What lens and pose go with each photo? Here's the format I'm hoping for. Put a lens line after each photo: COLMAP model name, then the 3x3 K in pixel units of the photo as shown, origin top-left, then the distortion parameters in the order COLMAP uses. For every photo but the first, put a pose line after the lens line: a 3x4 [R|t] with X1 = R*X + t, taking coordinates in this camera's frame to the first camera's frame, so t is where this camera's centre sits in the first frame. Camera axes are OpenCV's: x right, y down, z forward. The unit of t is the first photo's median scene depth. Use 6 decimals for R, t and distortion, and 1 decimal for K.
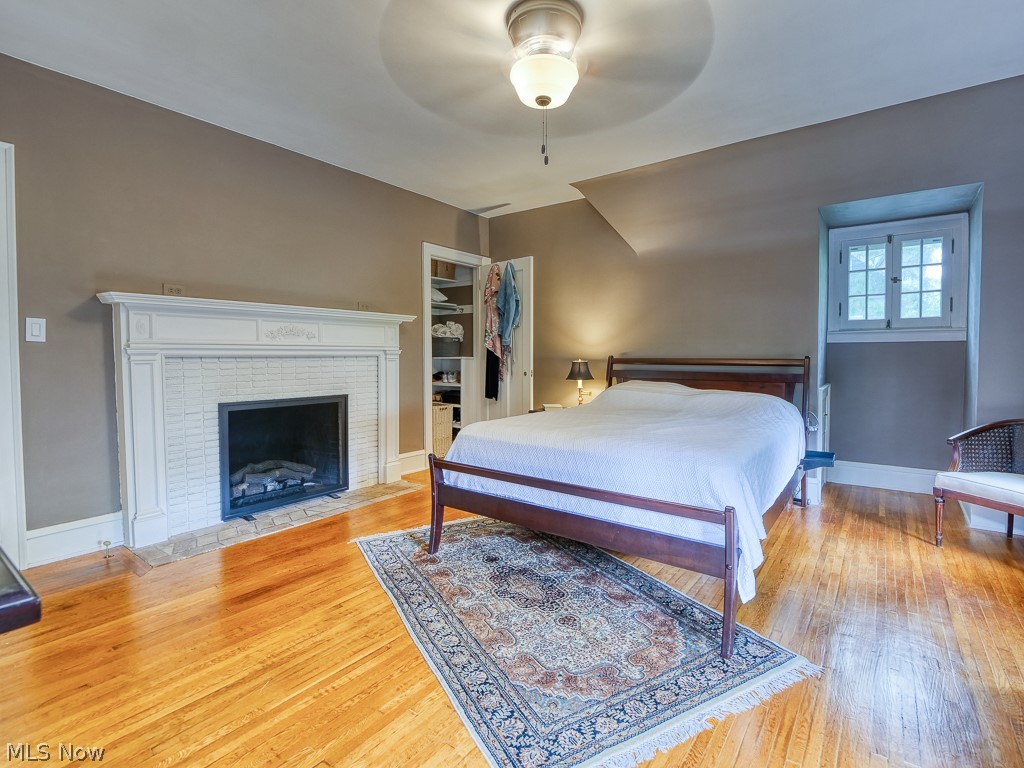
lens RADIAL K [[500.9, 0, 522.3], [0, 500.9, 376.9], [0, 0, 1]] dist [-0.005567, -0.000370]
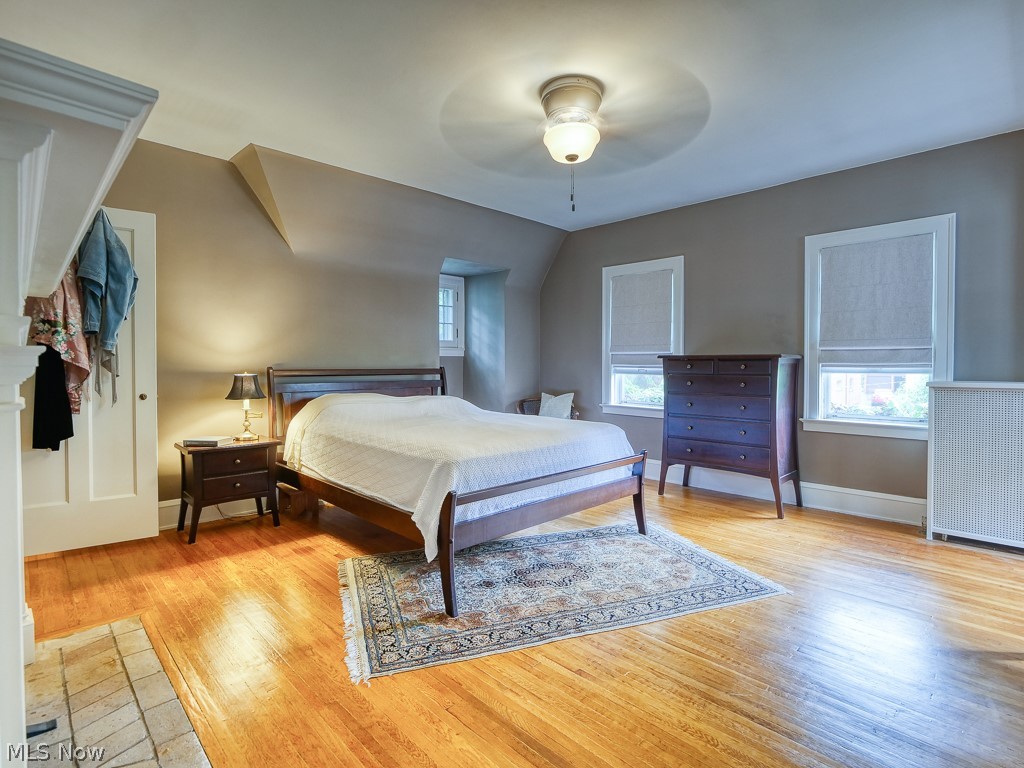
lens RADIAL K [[500.9, 0, 522.9], [0, 500.9, 379.2], [0, 0, 1]] dist [-0.005567, -0.000370]
pose [[0.150289, -0.027737, 0.988253, -1.055479], [0.043708, 0.998815, 0.021387, -0.040764], [-0.987676, 0.039980, 0.151323, 0.844990]]
